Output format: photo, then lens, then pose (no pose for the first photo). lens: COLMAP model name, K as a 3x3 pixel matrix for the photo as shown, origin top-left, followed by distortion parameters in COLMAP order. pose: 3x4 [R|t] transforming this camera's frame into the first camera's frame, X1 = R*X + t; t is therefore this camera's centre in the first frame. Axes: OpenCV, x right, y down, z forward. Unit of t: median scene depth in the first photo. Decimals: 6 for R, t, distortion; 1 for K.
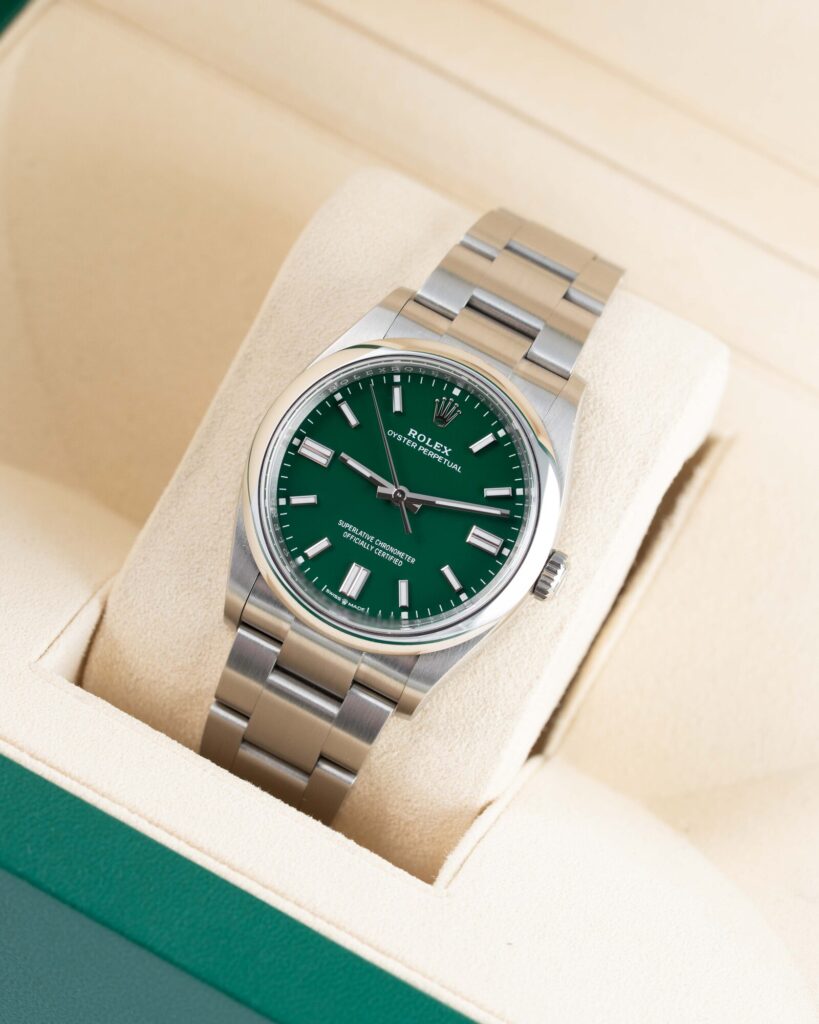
lens RADIAL K [[5101.7, 0, 410.8], [0, 5101.7, 513.8], [0, 0, 1]] dist [0.307810, 0.000000]
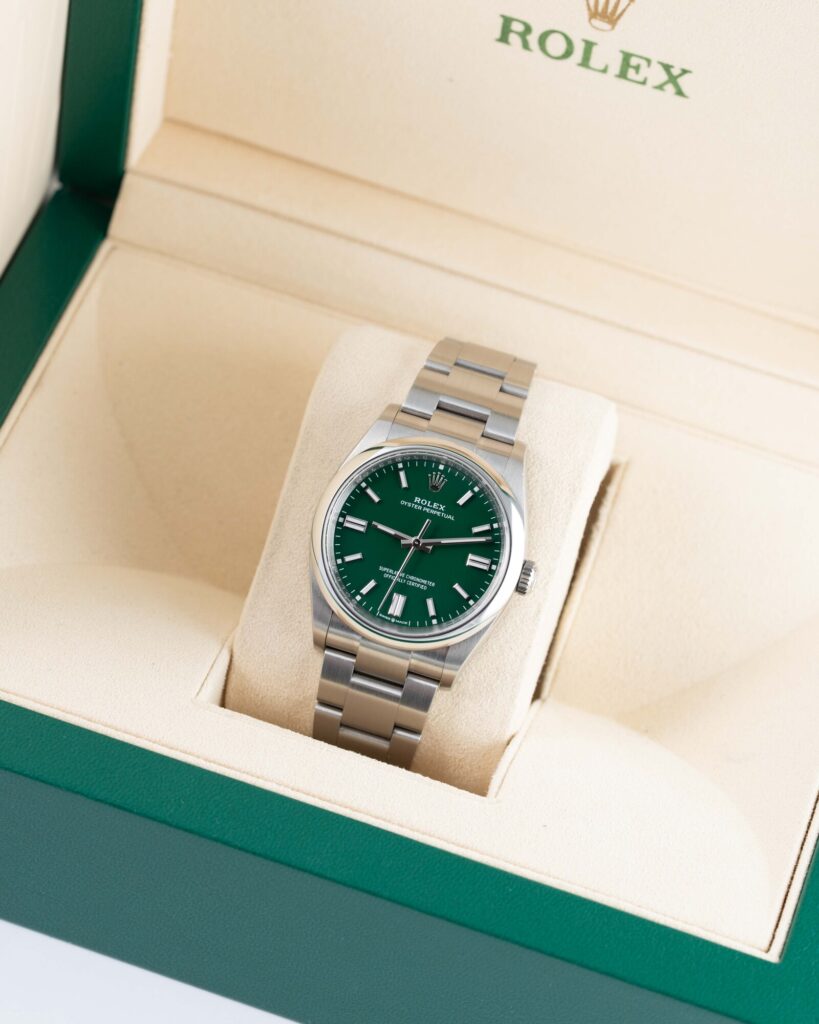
lens RADIAL K [[5101.7, 0, 407.5], [0, 5101.7, 510.8], [0, 0, 1]] dist [0.307810, 0.000000]
pose [[0.983160, -0.180936, 0.025662, -0.041002], [0.180962, 0.983489, 0.001325, -0.015129], [-0.025478, 0.003341, 0.999670, -0.480622]]
